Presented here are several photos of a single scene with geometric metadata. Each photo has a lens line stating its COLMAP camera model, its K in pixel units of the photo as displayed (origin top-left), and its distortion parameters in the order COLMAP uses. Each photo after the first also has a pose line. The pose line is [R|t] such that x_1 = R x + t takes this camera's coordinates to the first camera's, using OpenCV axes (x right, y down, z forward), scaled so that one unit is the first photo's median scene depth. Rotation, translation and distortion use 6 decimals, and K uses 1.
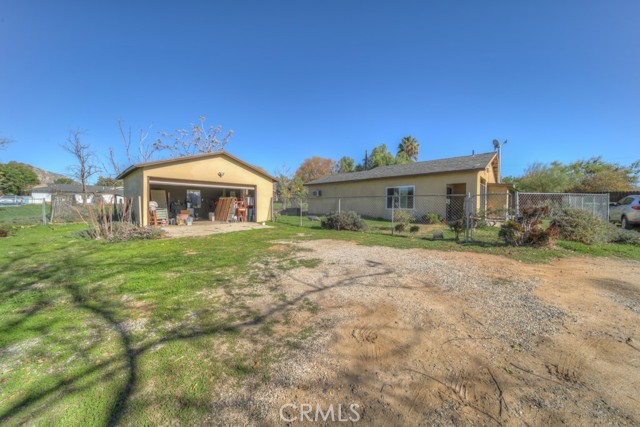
lens RADIAL K [[227.0, 0, 320.6], [0, 227.0, 209.3], [0, 0, 1]] dist [-0.000659, -0.000390]
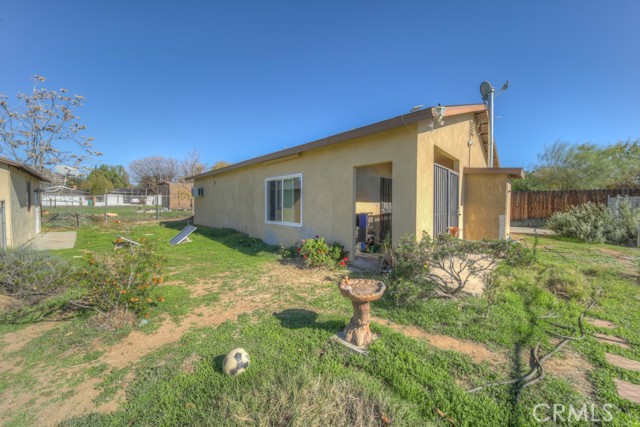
lens RADIAL K [[224.6, 0, 322.8], [0, 224.6, 204.4], [0, 0, 1]] dist [-0.000731, -0.000114]
pose [[0.999822, -0.000578, -0.018869, 0.424587], [0.000247, 0.999846, -0.017533, -0.032399], [0.018876, 0.017526, 0.999668, 0.503788]]
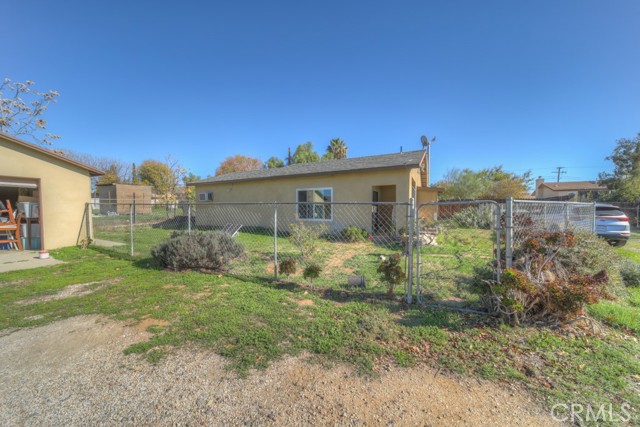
lens RADIAL K [[227.0, 0, 320.6], [0, 227.0, 209.3], [0, 0, 1]] dist [-0.000659, -0.000390]
pose [[0.962177, -0.001898, 0.272420, 0.167661], [0.006664, 0.999840, -0.016572, -0.021946], [-0.272345, 0.017760, 0.962036, 0.292539]]
